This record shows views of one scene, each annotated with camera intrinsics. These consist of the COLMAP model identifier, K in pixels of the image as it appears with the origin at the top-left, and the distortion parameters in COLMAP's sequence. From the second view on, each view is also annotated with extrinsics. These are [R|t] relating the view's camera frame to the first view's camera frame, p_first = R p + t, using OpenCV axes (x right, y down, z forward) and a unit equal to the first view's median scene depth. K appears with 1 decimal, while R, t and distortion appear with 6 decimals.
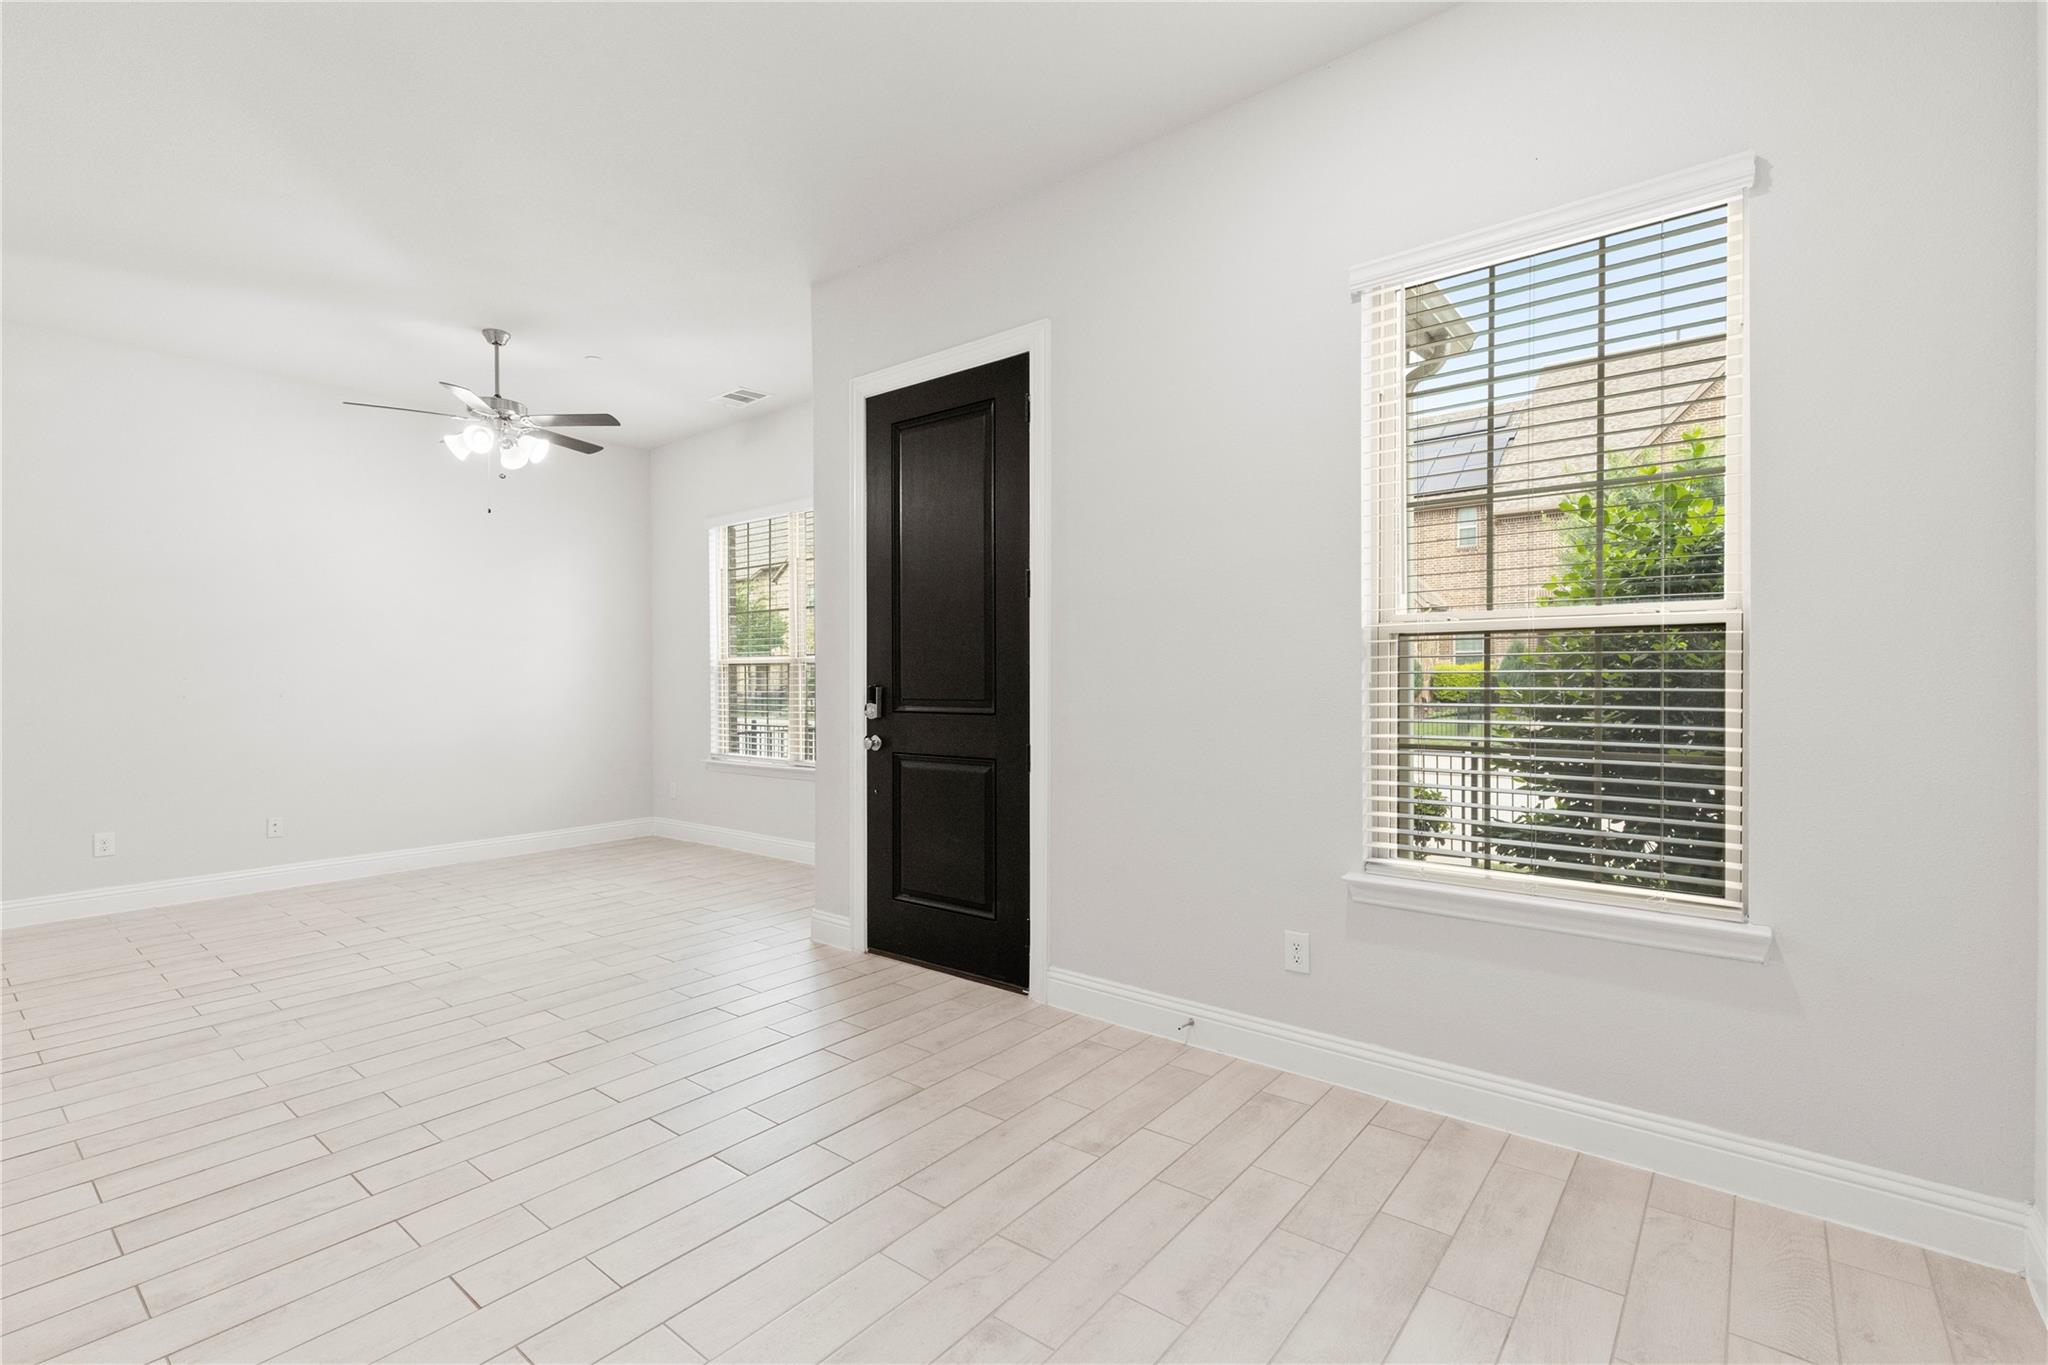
lens RADIAL K [[923.1, 0, 1025.0], [0, 923.1, 682.4], [0, 0, 1]] dist [-0.000971, -0.000982]
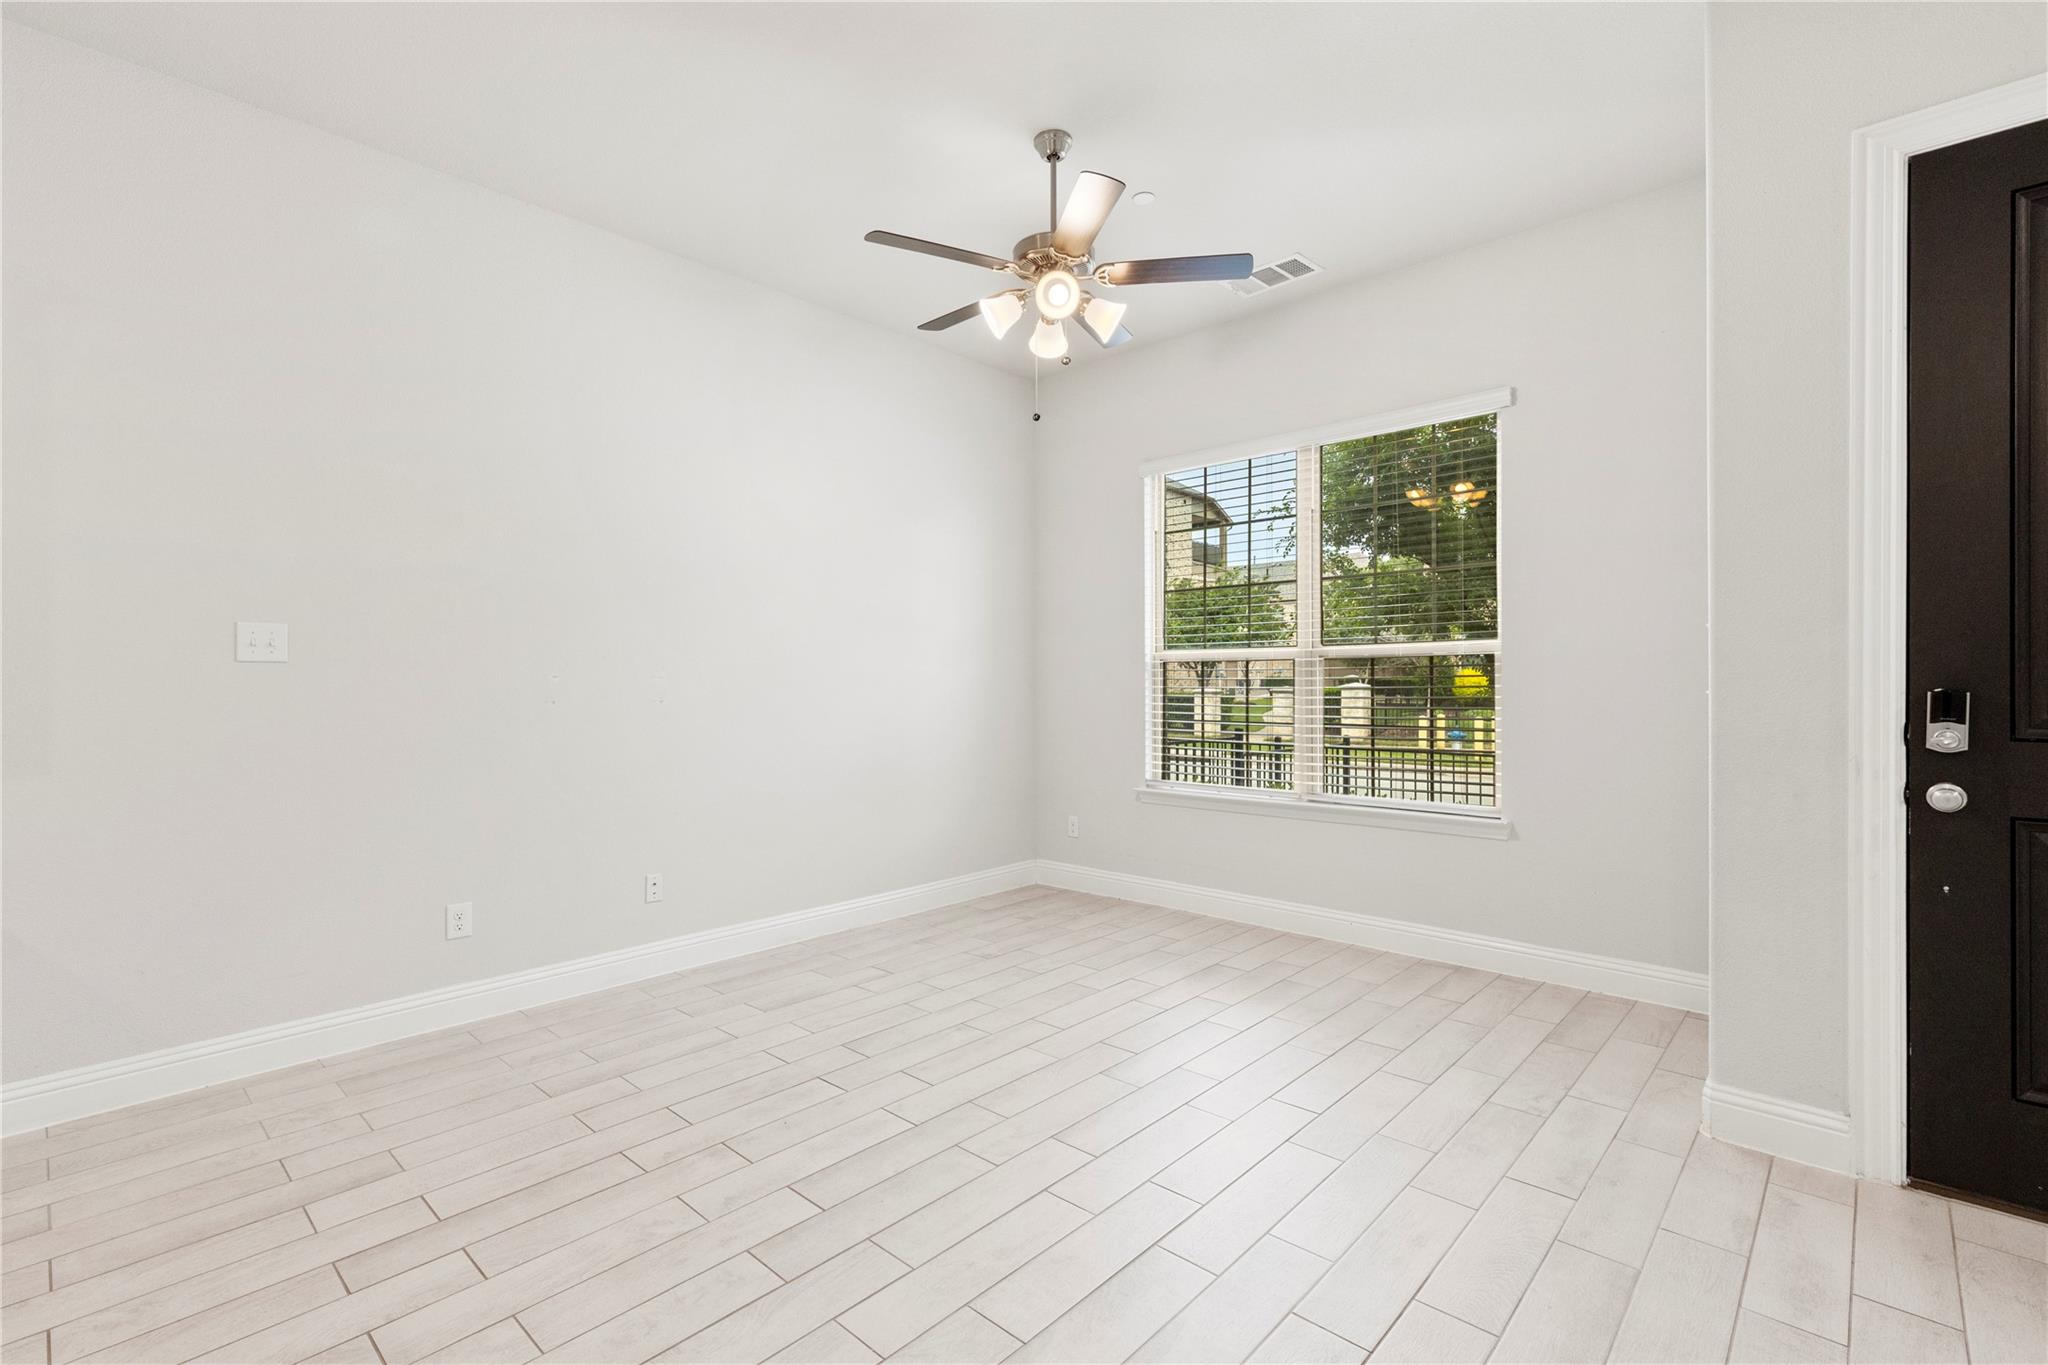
lens RADIAL K [[923.1, 0, 1022.6], [0, 923.1, 682.5], [0, 0, 1]] dist [-0.000971, -0.000982]
pose [[0.996708, -0.001050, -0.081067, -0.411527], [0.000906, 0.999998, -0.001814, 0.000041], [0.081069, 0.001734, 0.996707, 0.272809]]
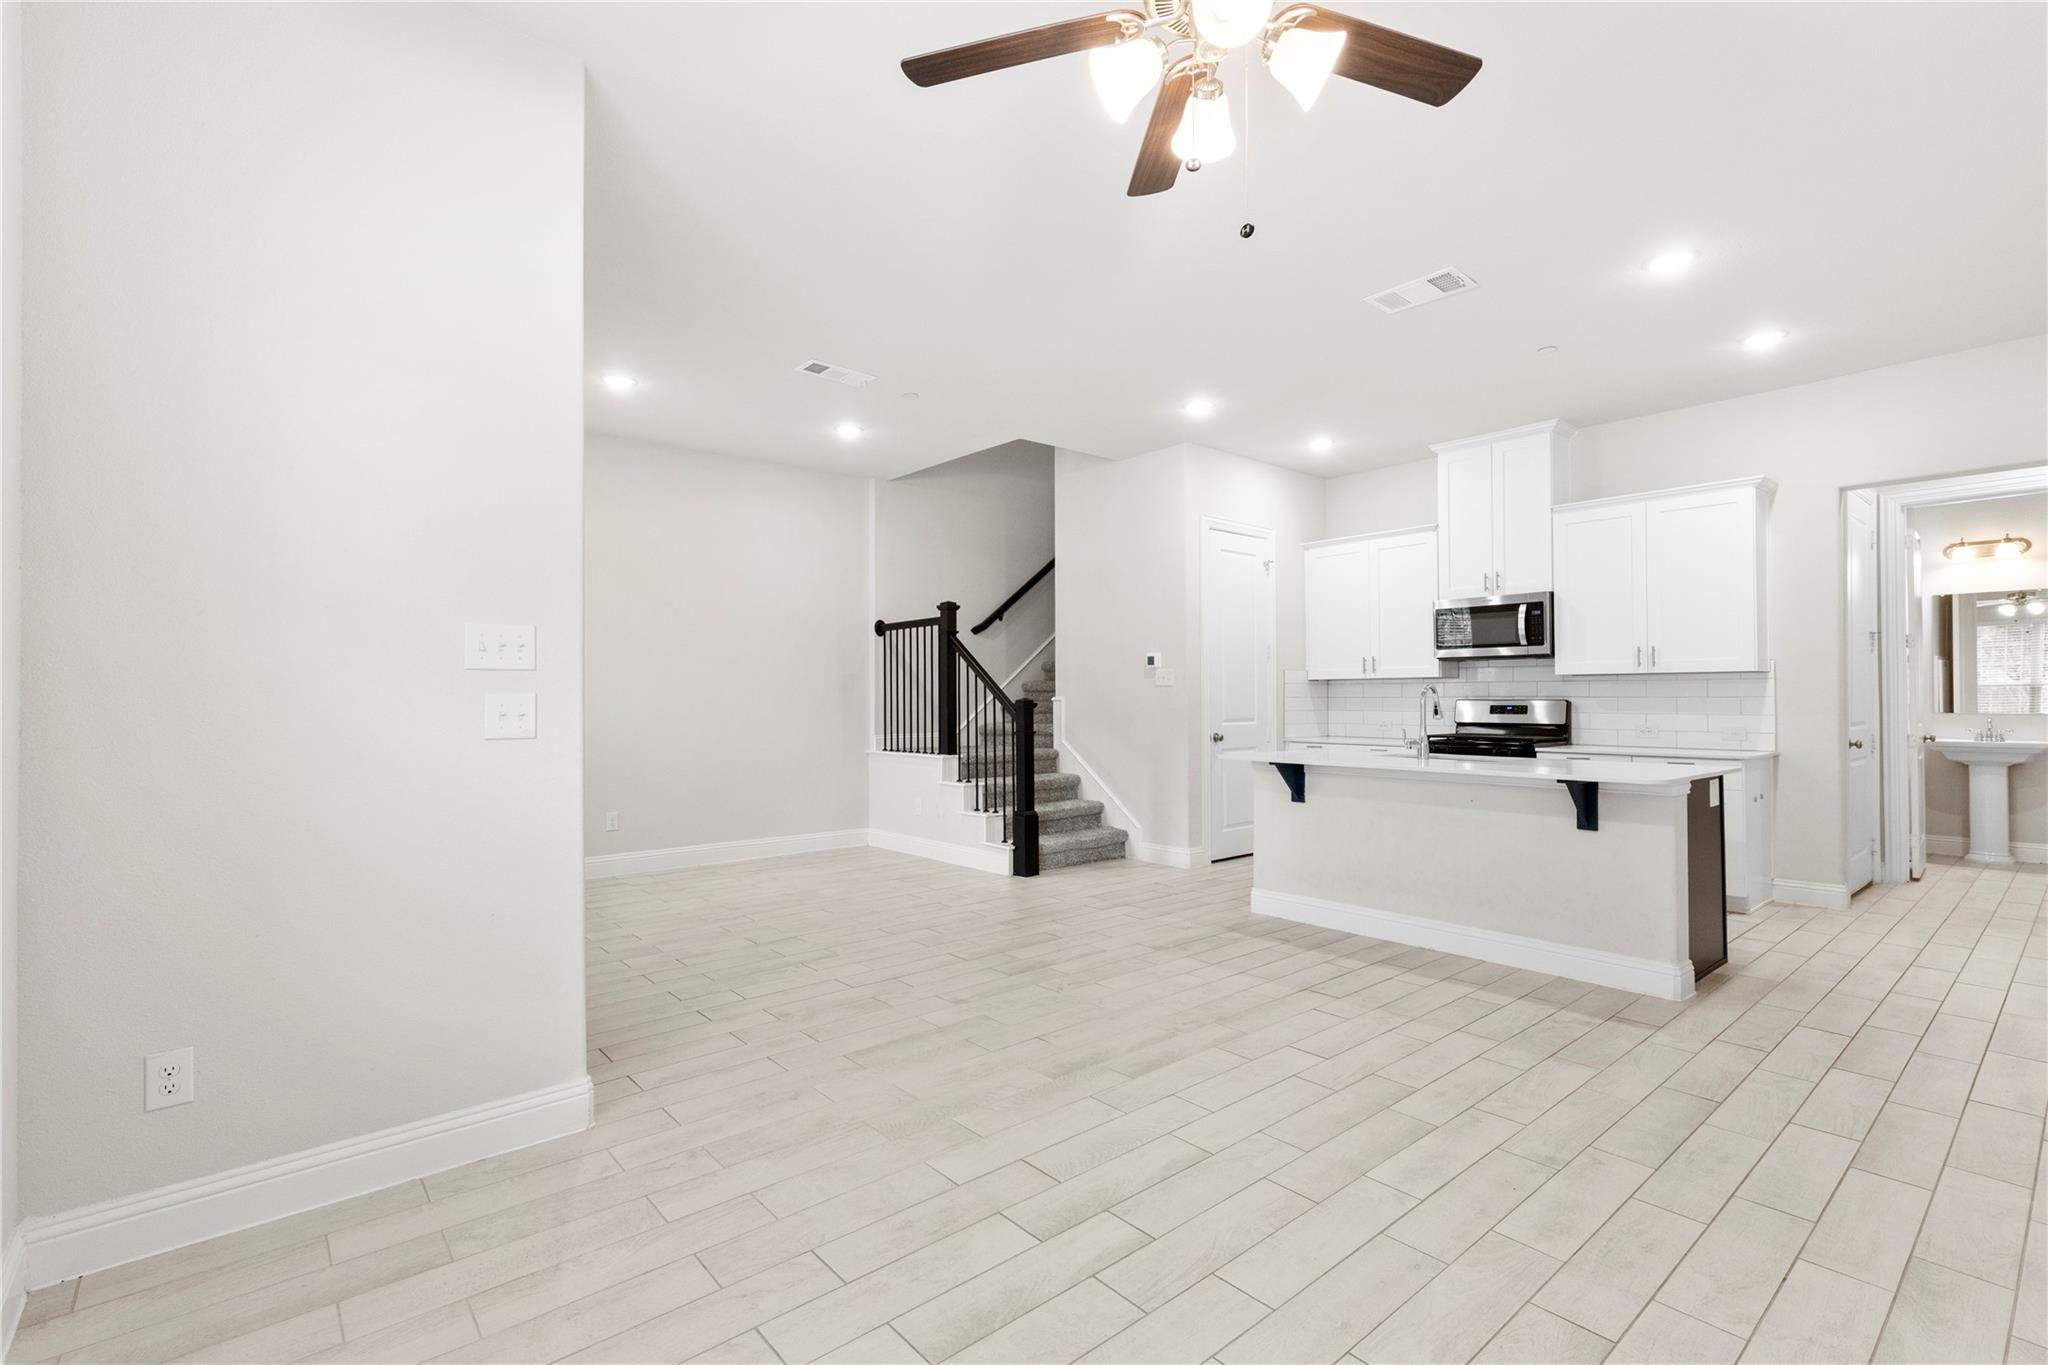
lens RADIAL K [[923.1, 0, 1024.4], [0, 923.1, 692.5], [0, 0, 1]] dist [-0.000971, -0.000982]
pose [[-0.980248, 0.008607, 0.197585, -0.431809], [0.007889, 0.999959, -0.004423, -0.002165], [-0.197615, -0.002777, -0.980276, 1.068969]]
